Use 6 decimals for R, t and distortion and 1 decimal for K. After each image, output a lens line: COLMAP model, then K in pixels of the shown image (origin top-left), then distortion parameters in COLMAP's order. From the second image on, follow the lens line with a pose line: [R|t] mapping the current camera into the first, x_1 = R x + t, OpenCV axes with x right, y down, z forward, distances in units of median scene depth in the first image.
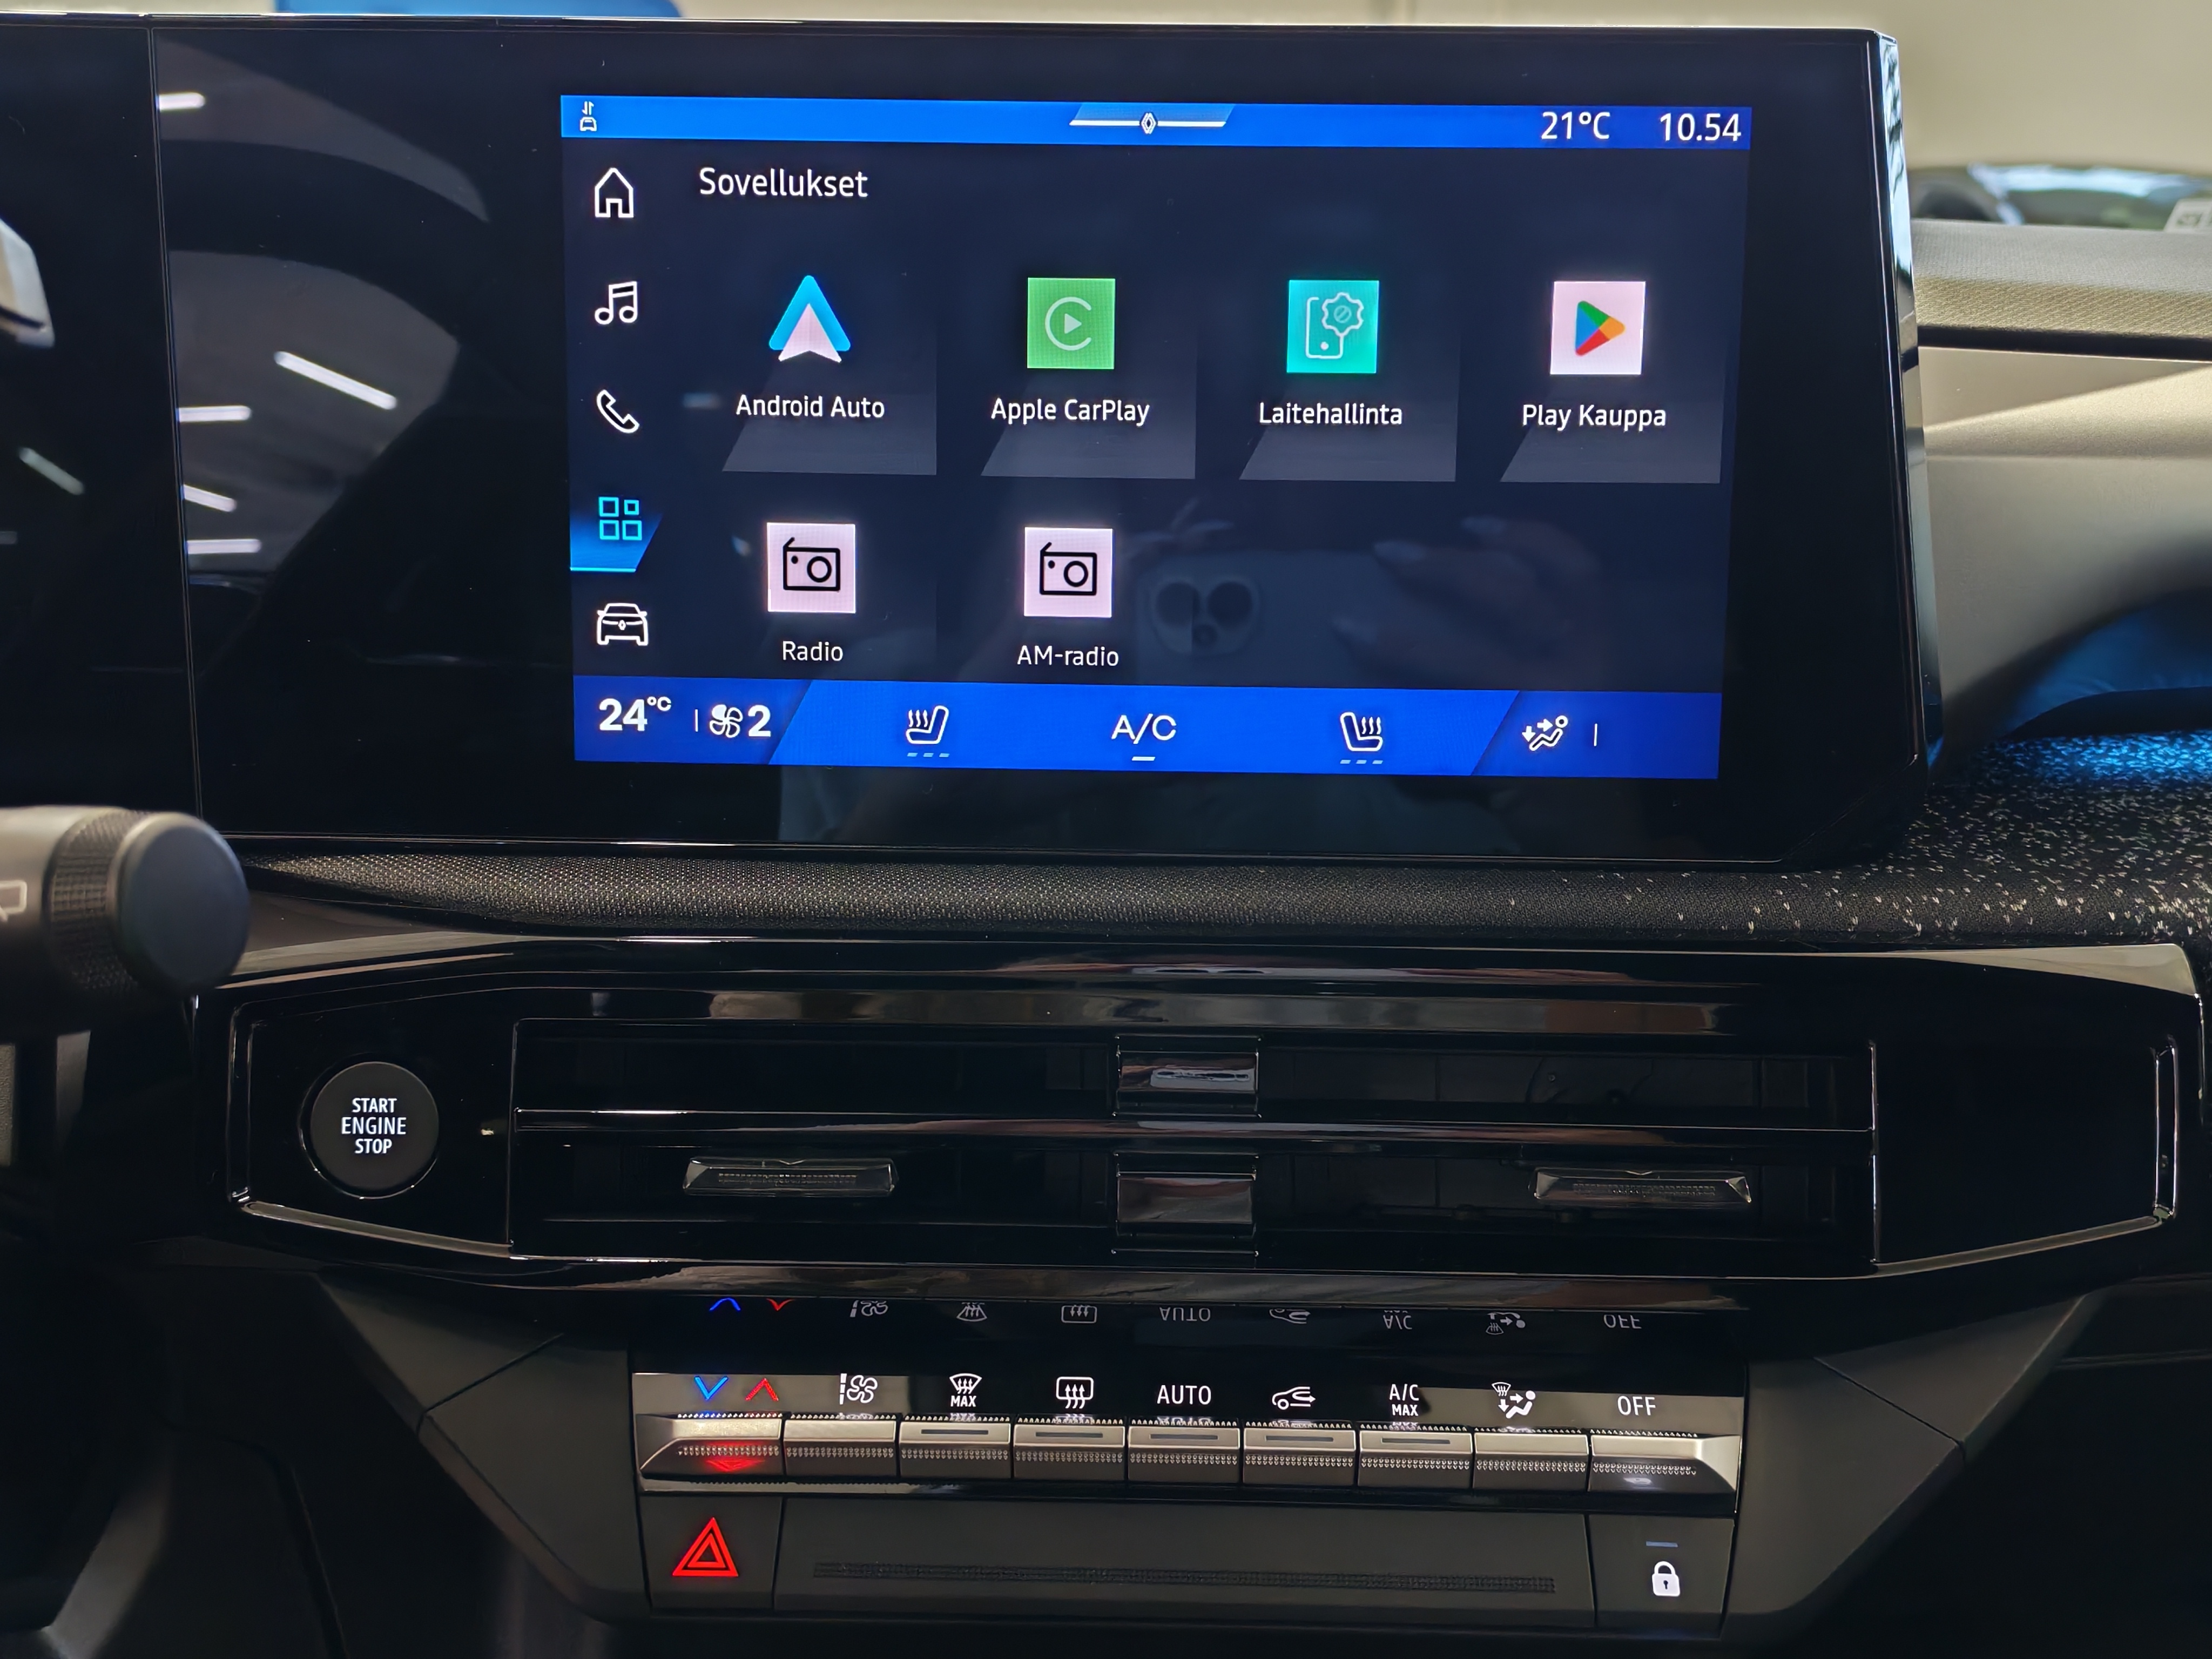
lens RADIAL K [[2178.7, 0, 1146.7], [0, 2178.7, 821.8], [0, 0, 1]] dist [0.050428, 0.000000]
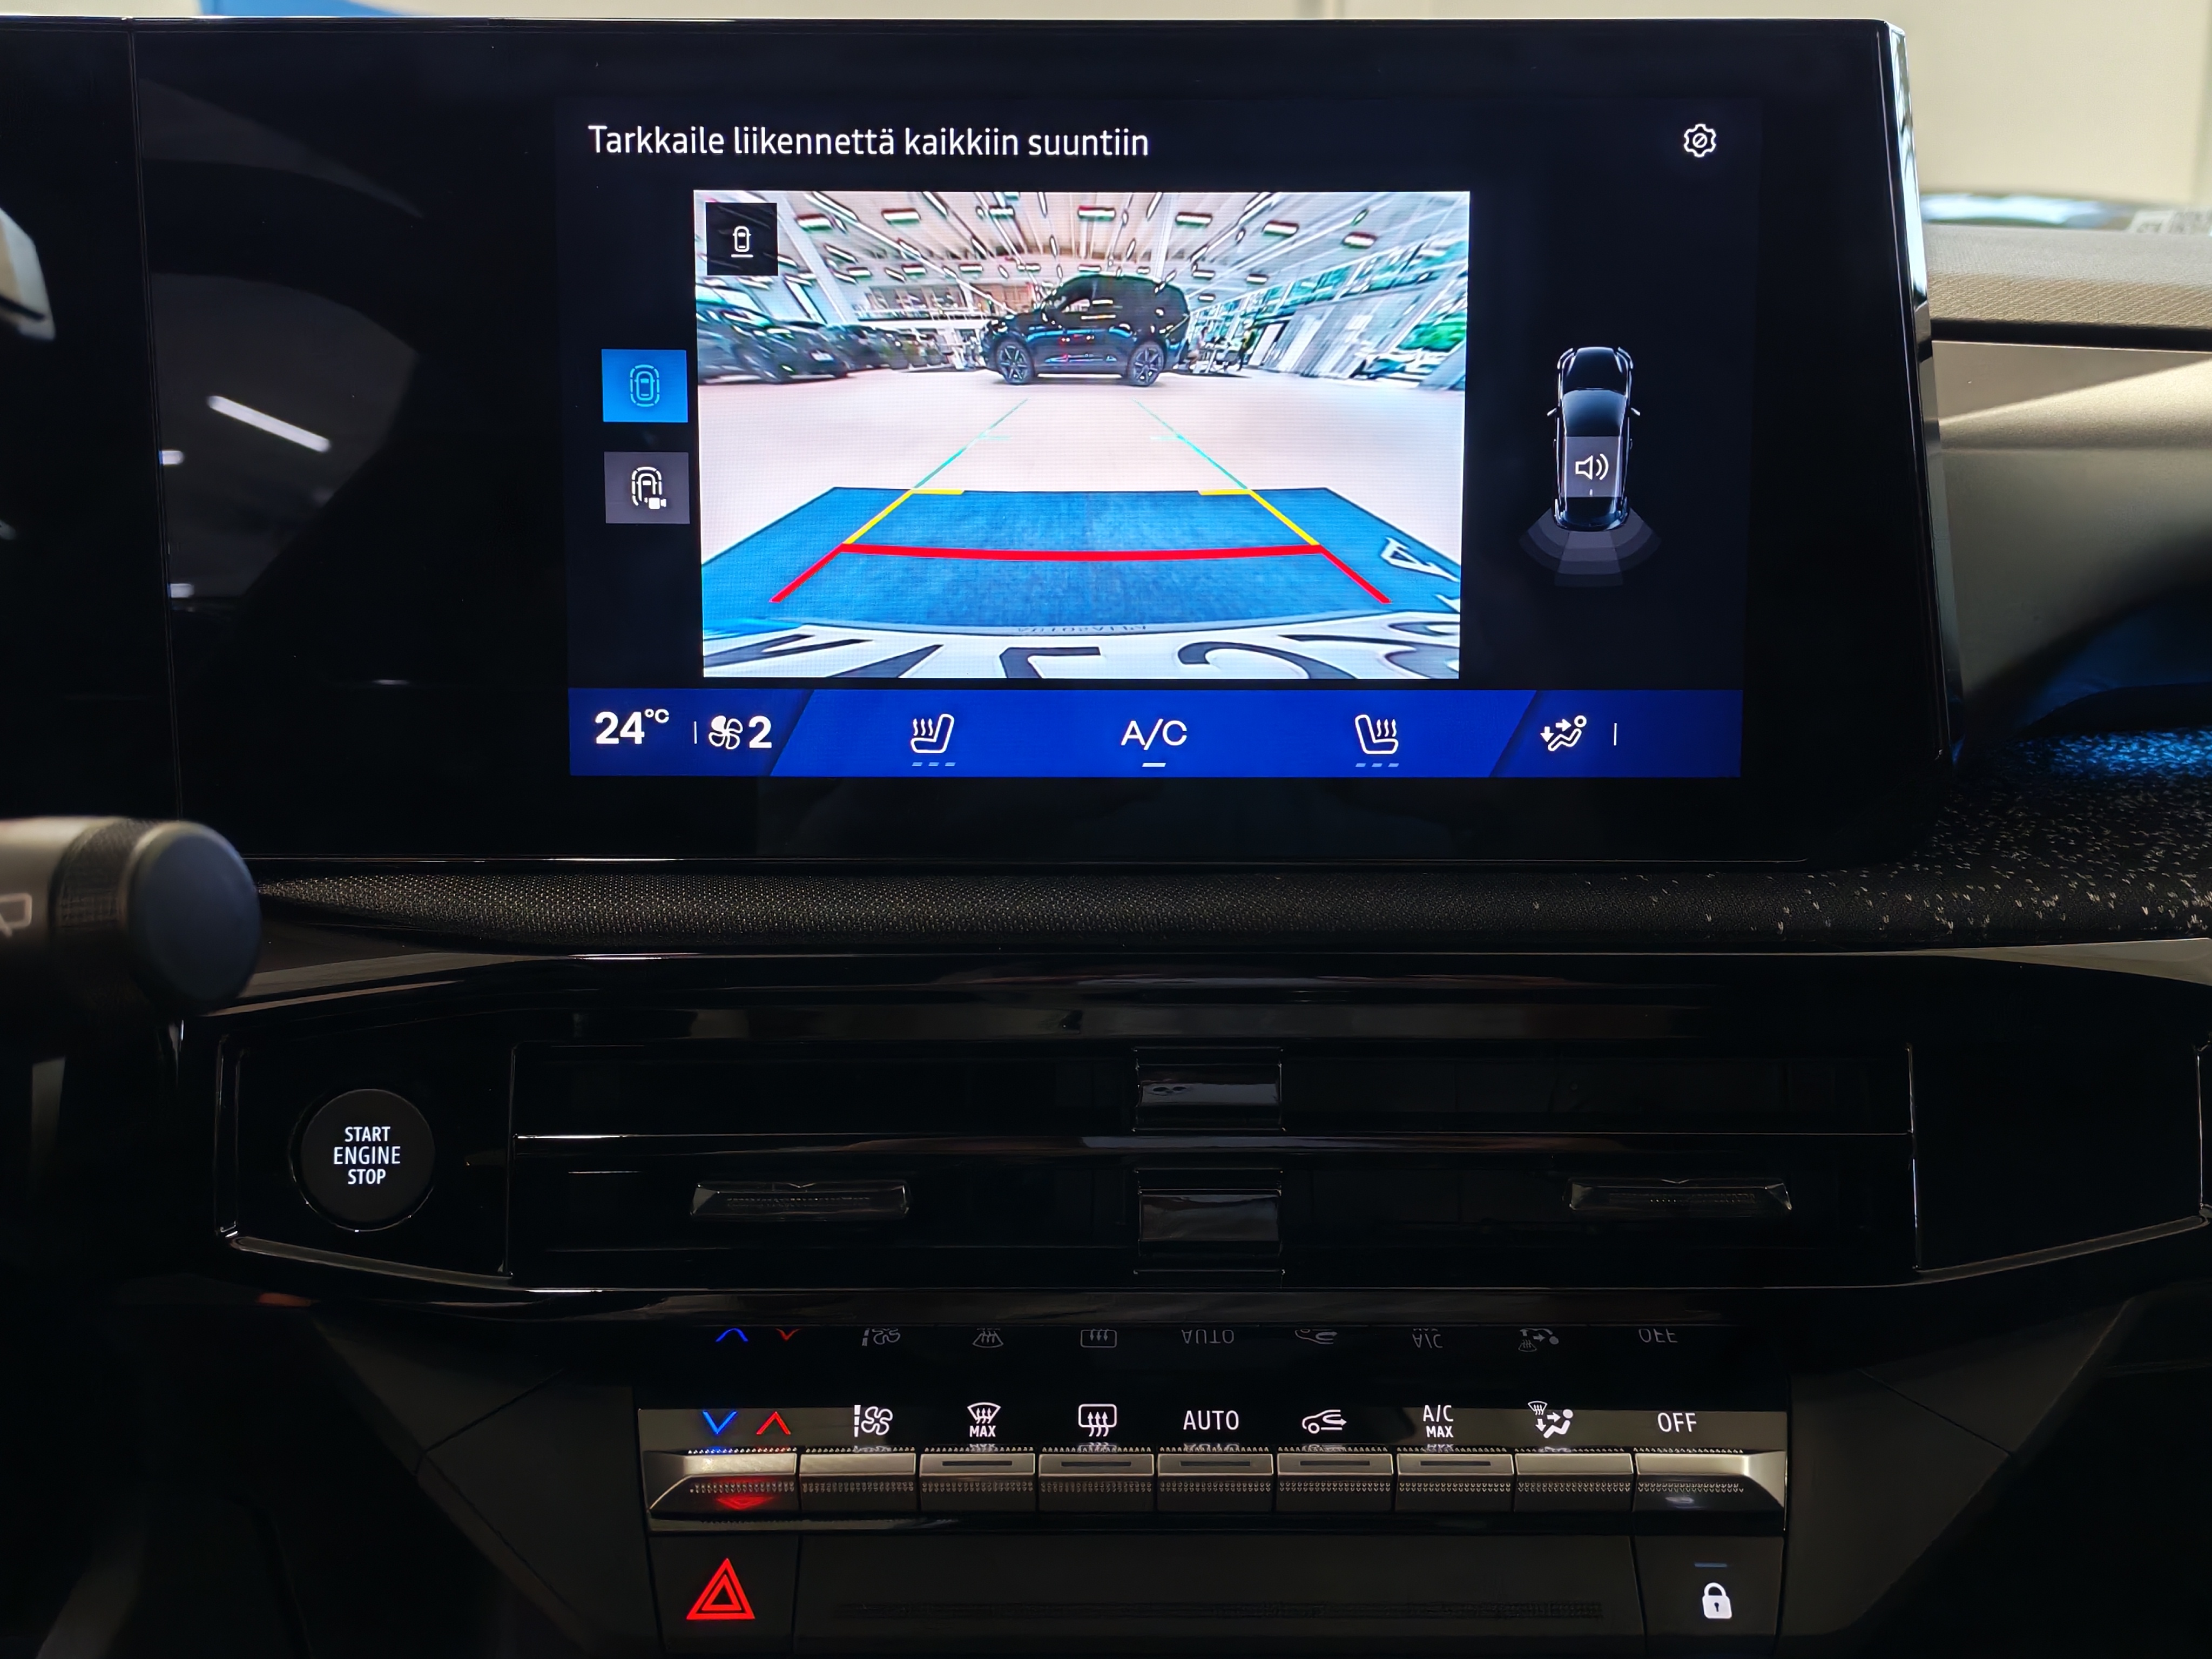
lens RADIAL K [[2178.7, 0, 1126.7], [0, 2178.7, 793.5], [0, 0, 1]] dist [0.050428, 0.000000]
pose [[0.999720, -0.014488, 0.018684, -0.033375], [0.015002, 0.999504, -0.027673, 0.010907], [-0.018274, 0.027946, 0.999442, 0.024543]]
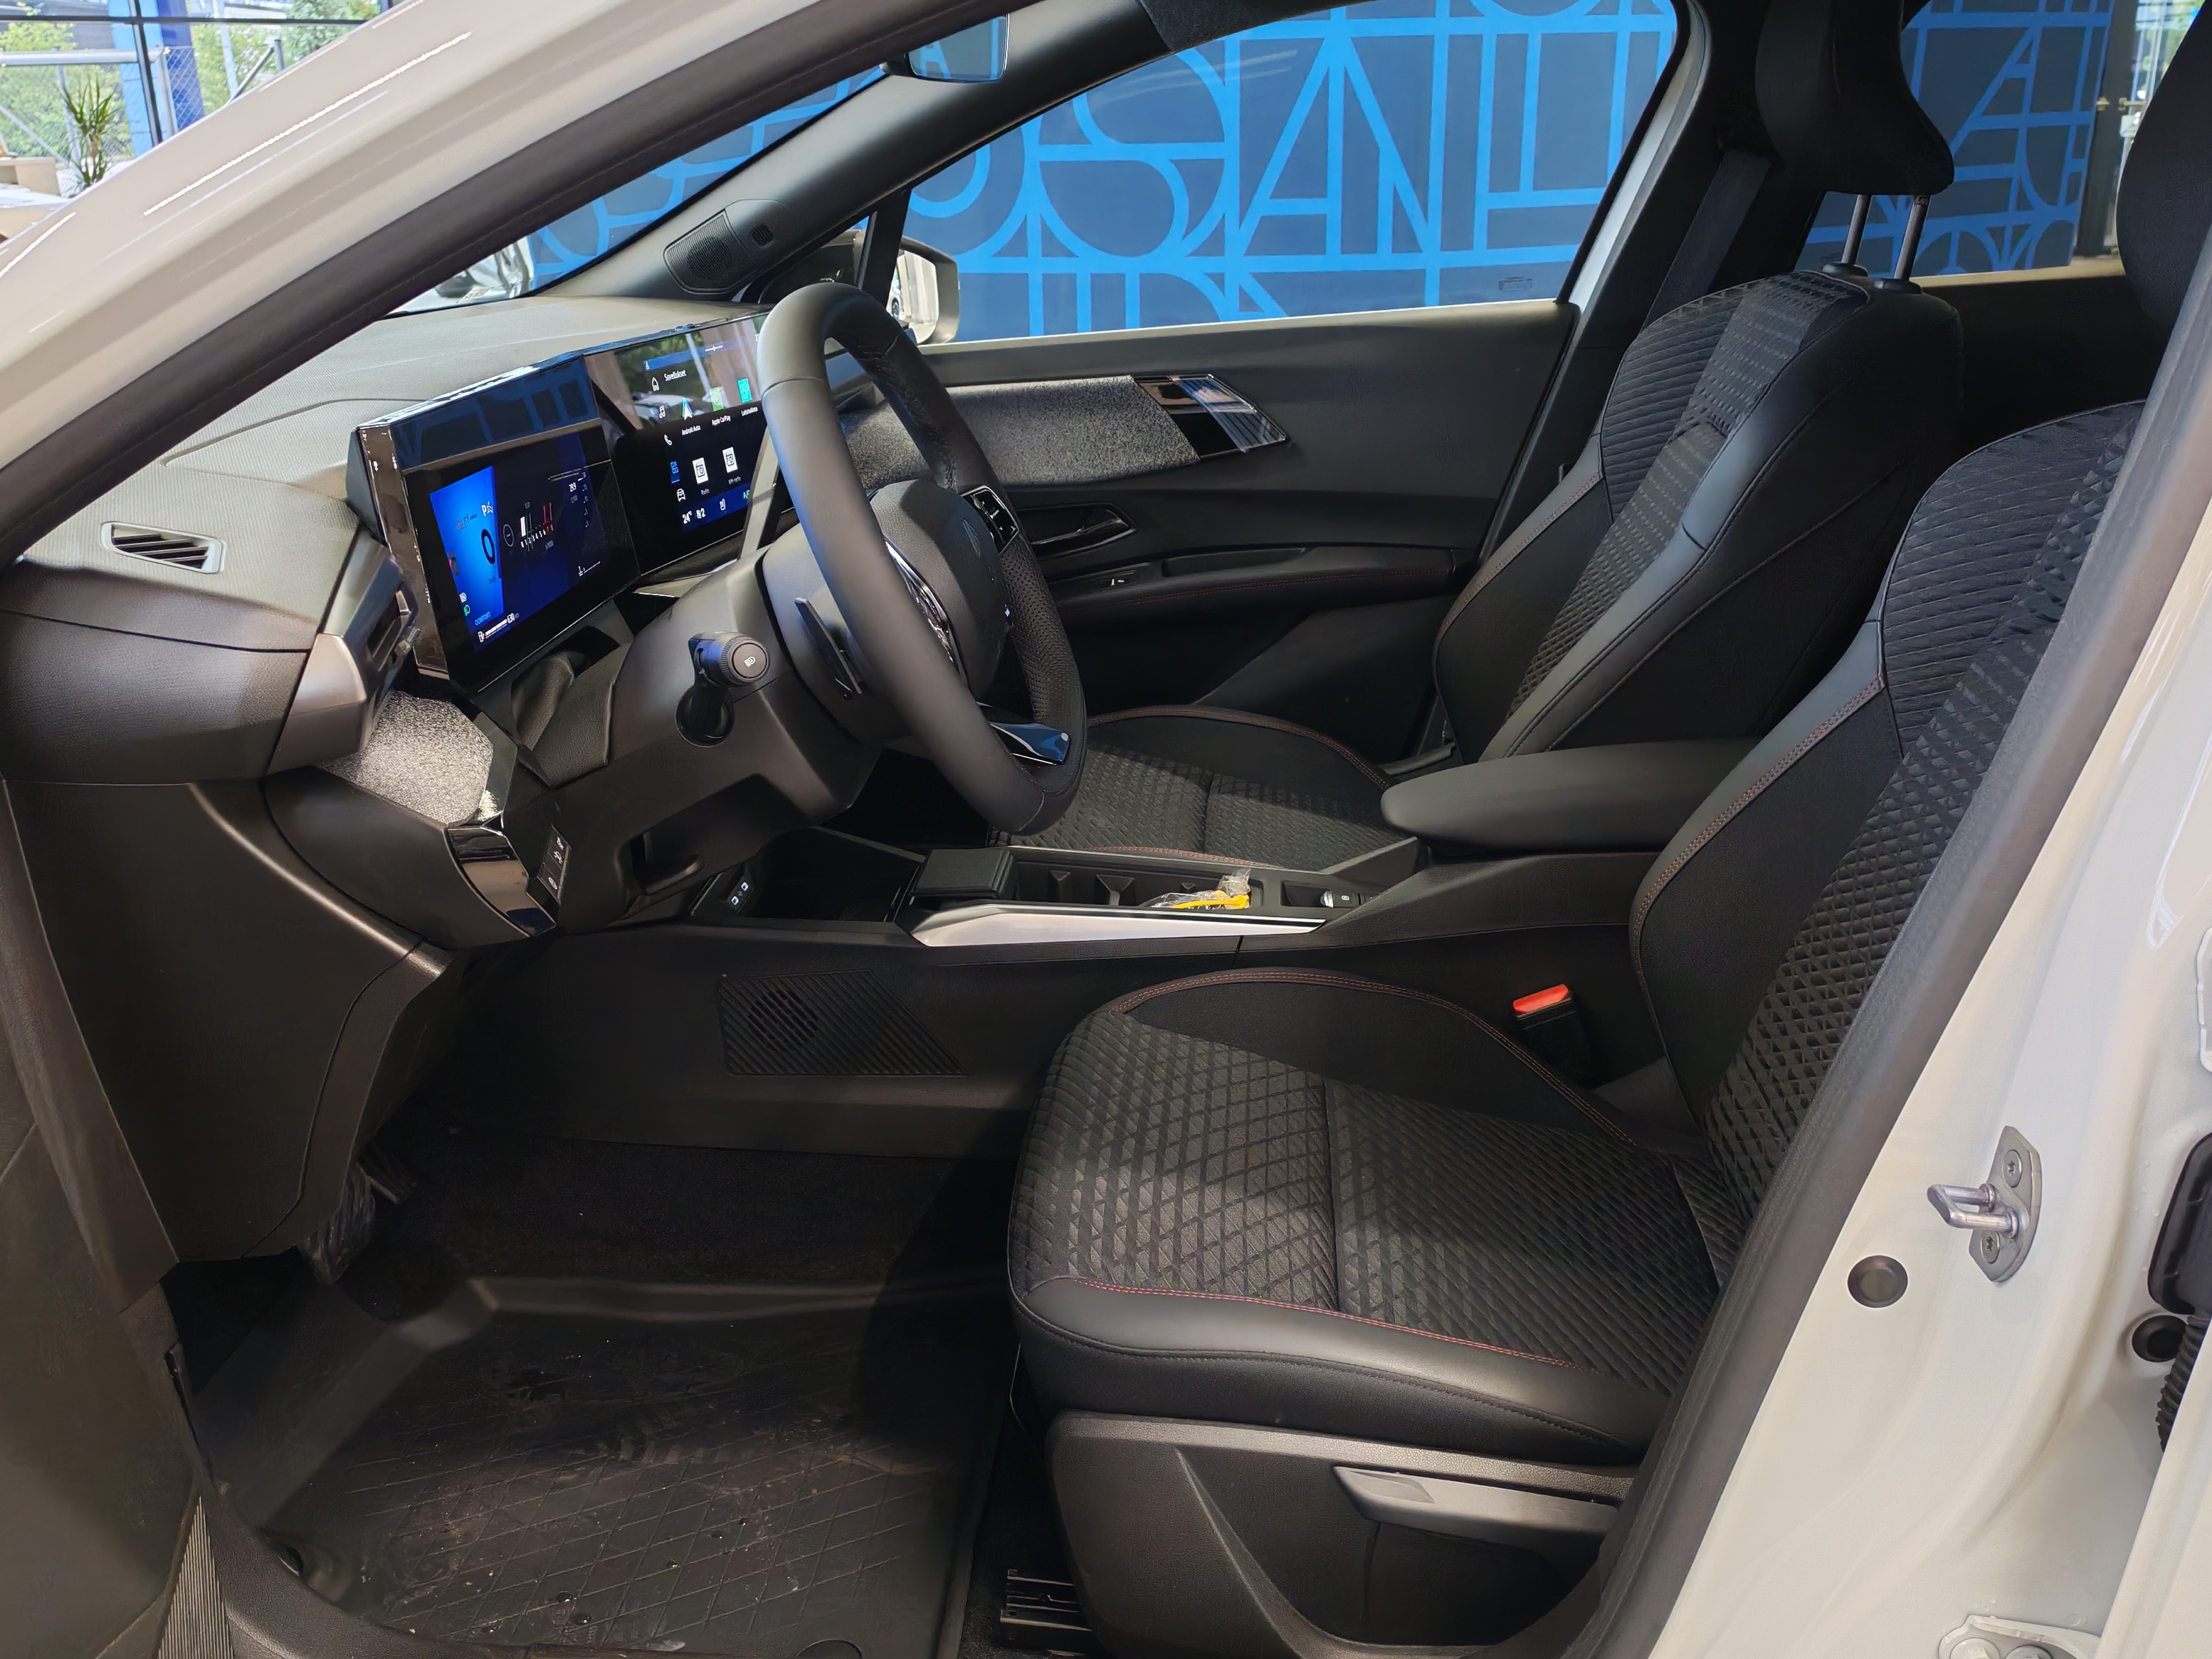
lens RADIAL K [[1919.8, 0, 1106.4], [0, 1919.8, 832.4], [0, 0, 1]] dist [0.067674, -0.057888]
pose [[0.251146, -0.353131, 0.901235, -3.403930], [0.265462, 0.920505, 0.286706, -0.326653], [-0.930836, 0.167239, 0.324924, -0.714982]]
